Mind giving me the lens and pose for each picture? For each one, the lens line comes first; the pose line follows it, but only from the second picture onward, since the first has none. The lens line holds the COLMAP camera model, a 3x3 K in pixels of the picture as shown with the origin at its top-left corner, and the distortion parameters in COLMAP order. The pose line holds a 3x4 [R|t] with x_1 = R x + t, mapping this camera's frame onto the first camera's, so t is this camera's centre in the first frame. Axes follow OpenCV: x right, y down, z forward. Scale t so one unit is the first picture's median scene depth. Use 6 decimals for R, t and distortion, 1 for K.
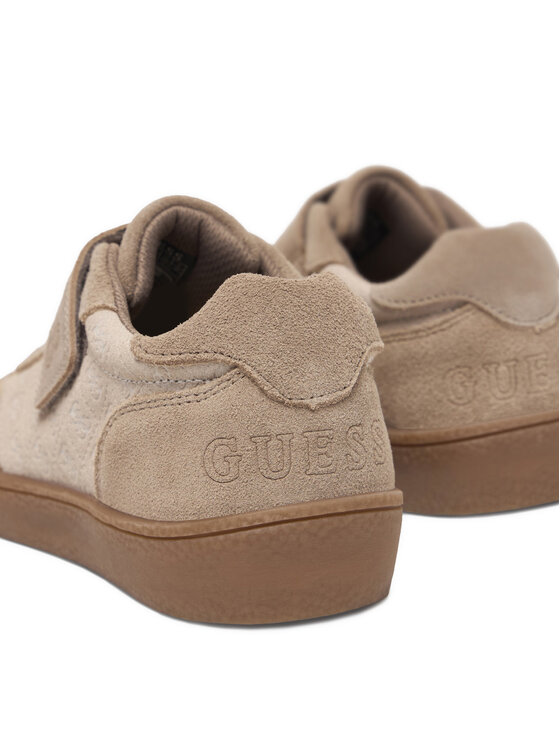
lens RADIAL K [[1593.8, 0, 280.9], [0, 1593.8, 372.3], [0, 0, 1]] dist [-0.230610, 0.000000]
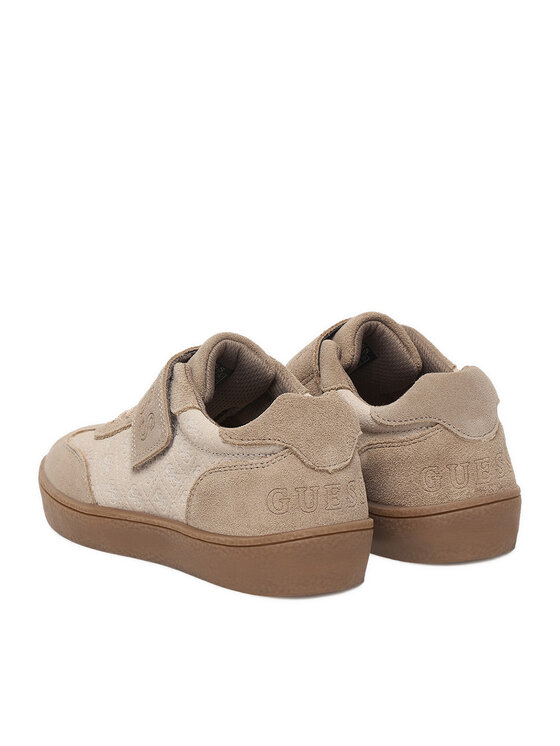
lens RADIAL K [[1806.1, 0, 280.2], [0, 1806.1, 372.7], [0, 0, 1]] dist [-0.473097, 0.000000]
pose [[0.992953, 0.014757, 0.117591, -0.261699], [-0.013964, 0.999874, -0.007567, -0.068916], [-0.117687, 0.005872, 0.993033, -0.935615]]
